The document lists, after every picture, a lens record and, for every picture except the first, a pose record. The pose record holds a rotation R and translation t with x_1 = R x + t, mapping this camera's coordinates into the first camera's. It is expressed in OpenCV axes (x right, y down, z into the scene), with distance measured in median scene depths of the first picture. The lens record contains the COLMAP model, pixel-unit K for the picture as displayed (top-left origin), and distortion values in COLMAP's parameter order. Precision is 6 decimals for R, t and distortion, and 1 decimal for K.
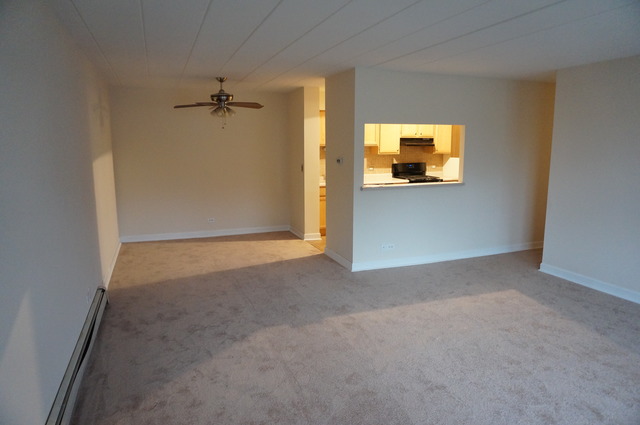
lens RADIAL K [[425.8, 0, 318.1], [0, 425.8, 213.1], [0, 0, 1]] dist [-0.031162, 0.002738]
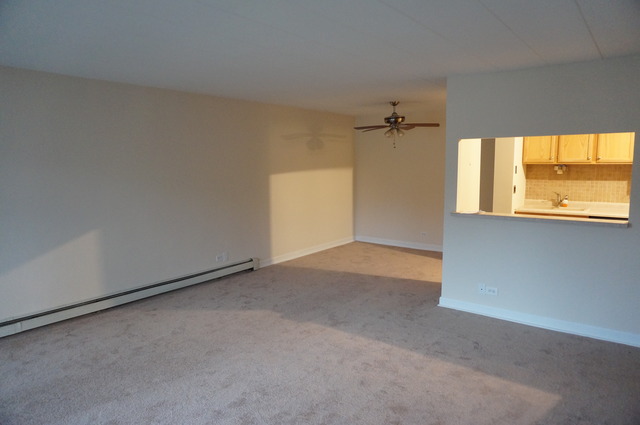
lens RADIAL K [[425.8, 0, 315.8], [0, 425.8, 214.8], [0, 0, 1]] dist [-0.031162, 0.002738]
pose [[0.509639, 0.104896, -0.853970, 0.686358], [-0.129445, 0.990591, 0.044426, -0.056773], [0.850595, 0.087902, 0.518422, 0.307956]]
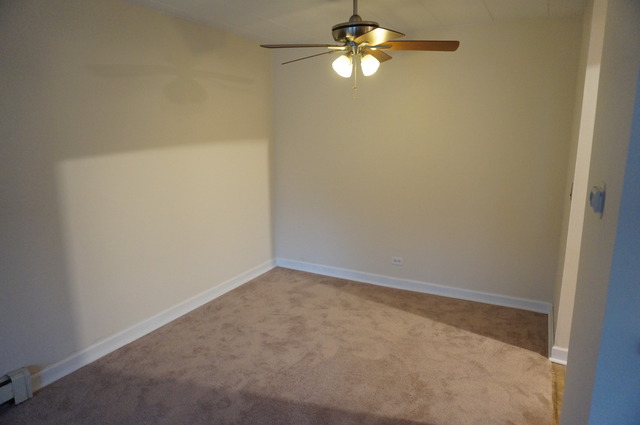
lens RADIAL K [[425.8, 0, 321.7], [0, 425.8, 210.0], [0, 0, 1]] dist [-0.031162, 0.002738]
pose [[0.659433, 0.146931, -0.737265, 0.133506], [-0.120830, 0.988679, 0.088961, -0.123798], [0.741989, 0.030420, 0.669721, 0.724879]]
